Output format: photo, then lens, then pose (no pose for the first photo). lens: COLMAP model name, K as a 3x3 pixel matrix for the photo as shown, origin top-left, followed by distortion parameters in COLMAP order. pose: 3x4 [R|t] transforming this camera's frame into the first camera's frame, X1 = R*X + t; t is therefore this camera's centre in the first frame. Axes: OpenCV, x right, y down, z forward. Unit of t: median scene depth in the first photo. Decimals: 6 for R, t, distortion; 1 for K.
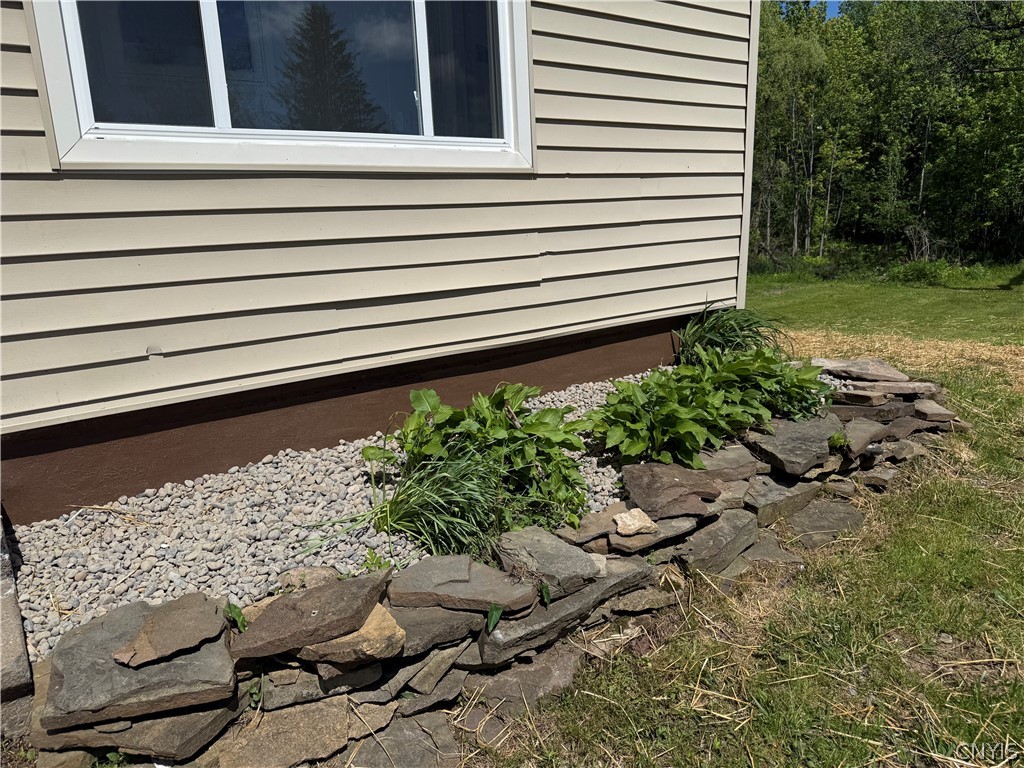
lens RADIAL K [[733.6, 0, 506.4], [0, 733.6, 384.6], [0, 0, 1]] dist [-0.002837, -0.005180]
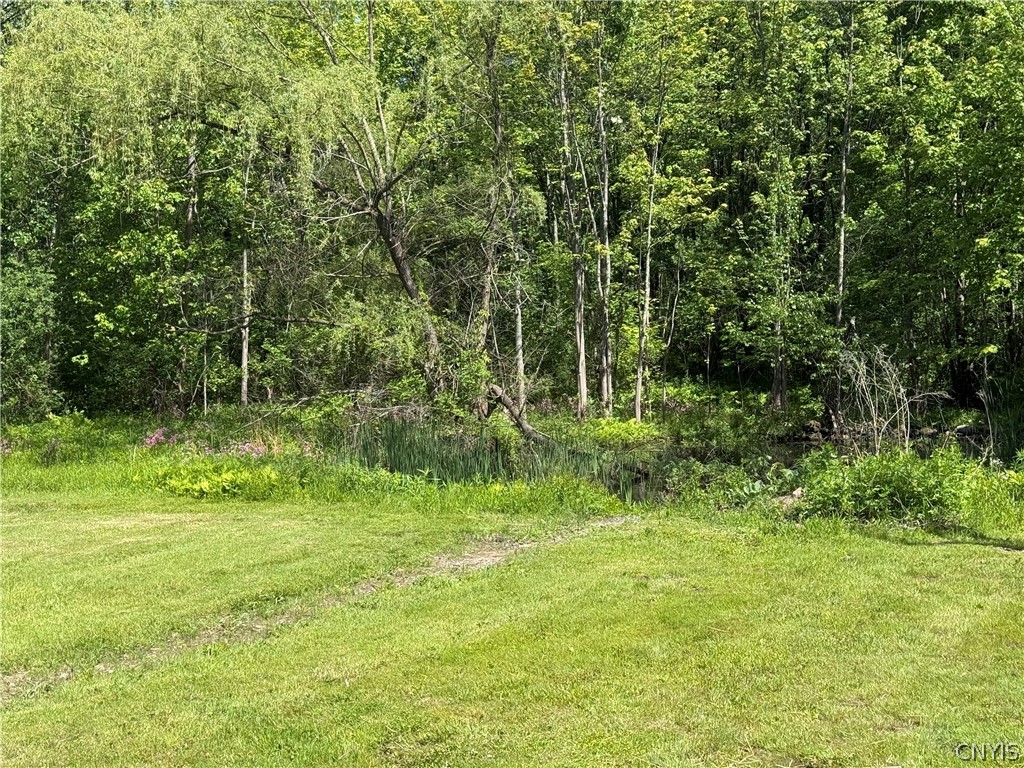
lens RADIAL K [[1416.1, 0, 514.1], [0, 1416.1, 383.7], [0, 0, 1]] dist [0.175983, 0.000000]
pose [[0.955929, 0.011749, 0.293362, 0.124553], [0.042261, 0.983287, -0.177089, -0.054950], [-0.290540, 0.181682, 0.939456, 0.257829]]
